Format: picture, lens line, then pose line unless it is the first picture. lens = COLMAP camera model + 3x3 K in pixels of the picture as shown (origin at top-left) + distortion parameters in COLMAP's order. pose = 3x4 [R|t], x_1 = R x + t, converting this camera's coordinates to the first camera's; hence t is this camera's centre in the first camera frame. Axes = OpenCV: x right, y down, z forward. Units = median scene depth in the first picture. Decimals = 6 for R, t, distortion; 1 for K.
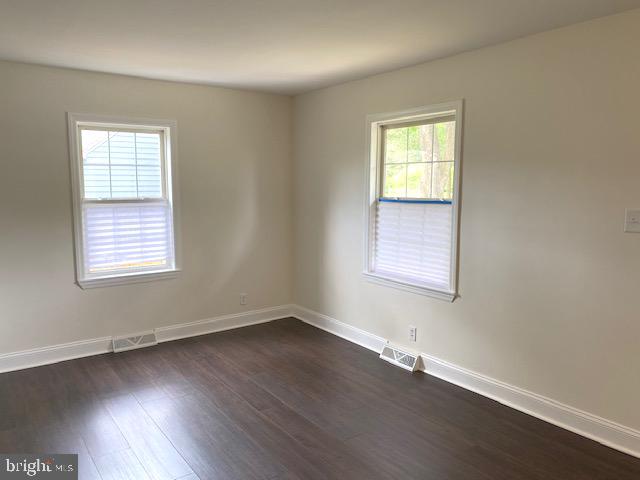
lens RADIAL K [[487.6, 0, 320.6], [0, 487.6, 239.2], [0, 0, 1]] dist [0.026218, -0.049379]
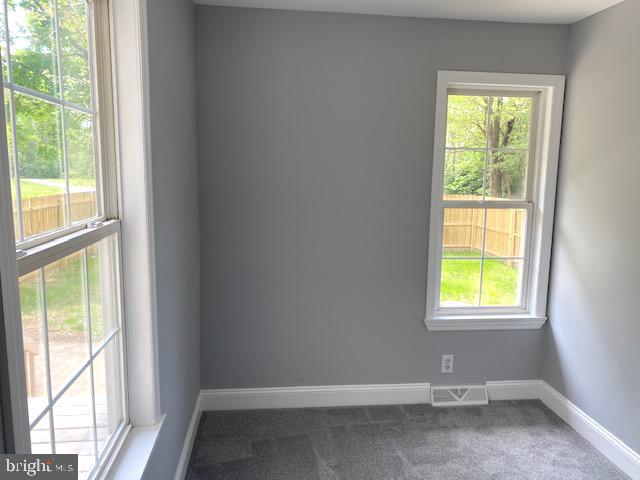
lens RADIAL K [[487.6, 0, 319.0], [0, 487.6, 242.4], [0, 0, 1]] dist [0.026218, -0.049379]
pose [[0.484421, -0.127839, 0.865444, -0.566992], [0.093153, 0.991179, 0.094270, -0.090097], [-0.869862, 0.034952, 0.492056, 0.770378]]
